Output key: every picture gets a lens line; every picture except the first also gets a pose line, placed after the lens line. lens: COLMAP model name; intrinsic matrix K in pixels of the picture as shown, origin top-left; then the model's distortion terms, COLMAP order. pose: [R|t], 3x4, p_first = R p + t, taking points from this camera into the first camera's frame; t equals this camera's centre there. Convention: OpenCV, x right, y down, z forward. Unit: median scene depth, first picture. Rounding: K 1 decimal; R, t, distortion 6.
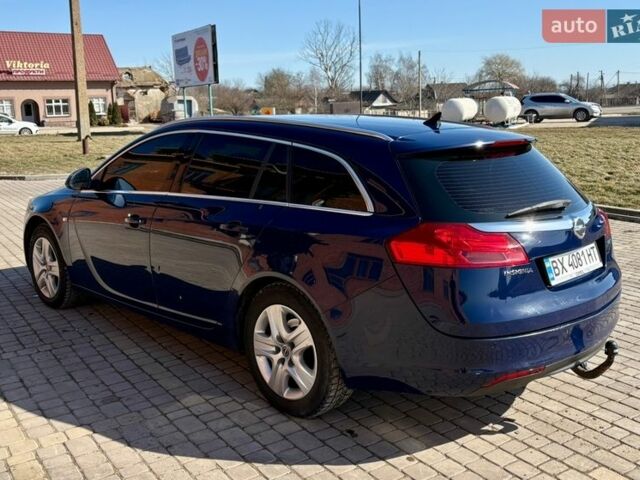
lens RADIAL K [[694.3, 0, 334.5], [0, 694.3, 235.2], [0, 0, 1]] dist [0.026272, 0.000000]
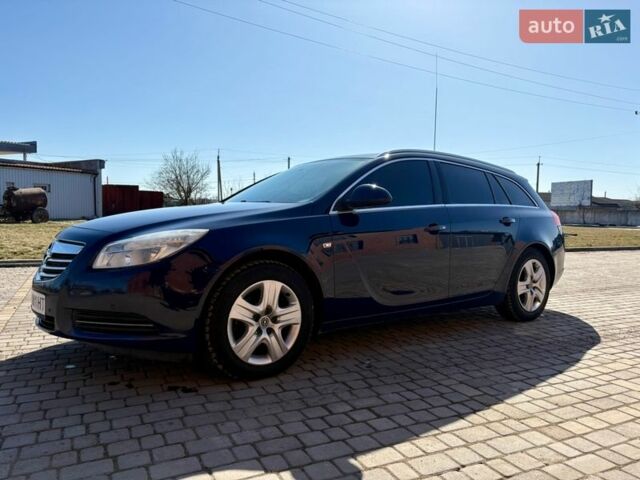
lens RADIAL K [[484.6, 0, 325.2], [0, 484.6, 245.9], [0, 0, 1]] dist [0.038686, -0.030869]
pose [[0.137822, -0.043527, 0.989500, -0.929623], [0.168662, 0.985474, 0.019858, -0.032633], [-0.975991, 0.164154, 0.143162, 0.878883]]
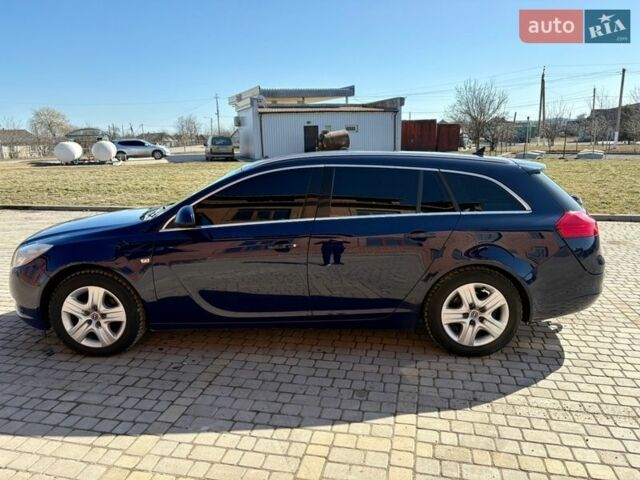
lens RADIAL K [[484.6, 0, 319.7], [0, 484.6, 252.5], [0, 0, 1]] dist [0.038686, -0.030869]
pose [[0.734257, -0.150779, 0.661916, -0.633607], [0.133122, 0.988072, 0.077404, -0.052658], [-0.665692, 0.031281, 0.745571, 0.302961]]
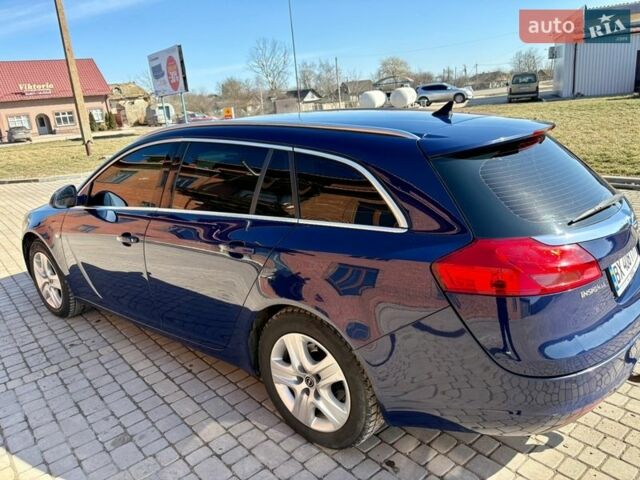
lens RADIAL K [[484.6, 0, 322.4], [0, 484.6, 254.9], [0, 0, 1]] dist [0.038686, -0.030869]
pose [[0.993540, -0.089382, 0.069919, -0.055545], [0.080324, 0.989140, 0.123083, -0.049710], [-0.080161, -0.116671, 0.989930, 0.254892]]
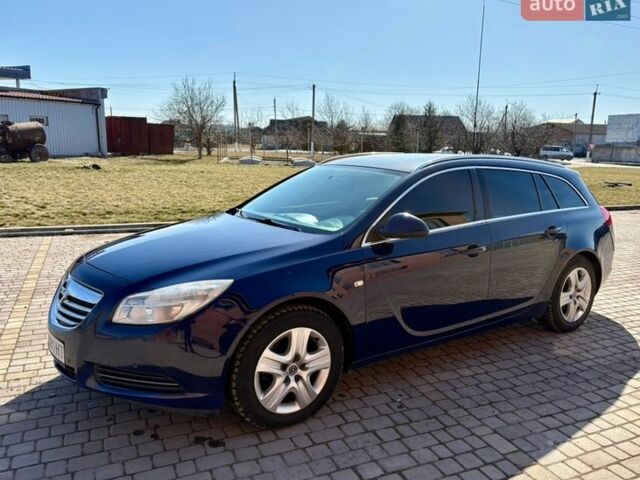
lens RADIAL K [[530.2, 0, 351.8], [0, 530.2, 243.8], [0, 0, 1]] dist [0.044345, -0.037830]
pose [[0.141595, -0.162716, 0.976460, -0.932183], [0.157307, 0.977563, 0.140089, -0.147421], [-0.977346, 0.133768, 0.164014, 0.863533]]
